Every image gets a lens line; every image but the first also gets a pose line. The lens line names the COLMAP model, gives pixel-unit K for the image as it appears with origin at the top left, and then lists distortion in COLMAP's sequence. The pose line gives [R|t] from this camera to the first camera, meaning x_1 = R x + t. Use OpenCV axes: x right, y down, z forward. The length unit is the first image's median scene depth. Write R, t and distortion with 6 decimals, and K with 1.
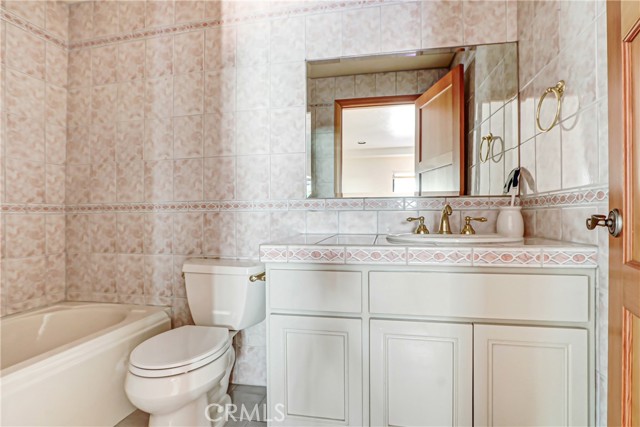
lens RADIAL K [[311.7, 0, 322.1], [0, 311.7, 215.5], [0, 0, 1]] dist [-0.028125, 0.007539]
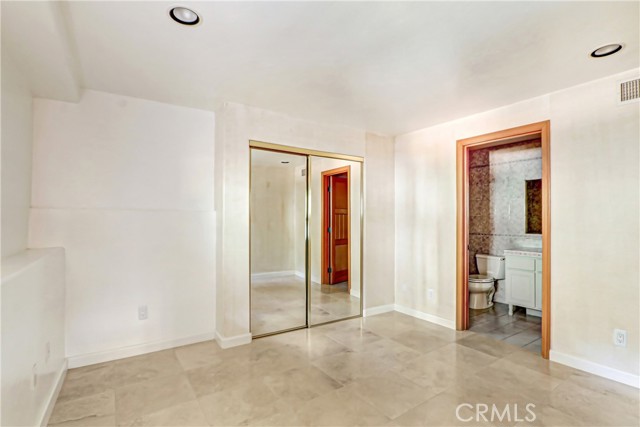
lens RADIAL K [[311.7, 0, 320.3], [0, 311.7, 214.3], [0, 0, 1]] dist [-0.028125, 0.007539]
pose [[0.713503, 0.001893, -0.700649, 0.514228], [-0.000107, 0.999997, 0.002593, -0.215940], [0.700652, -0.001776, 0.713501, -1.964831]]
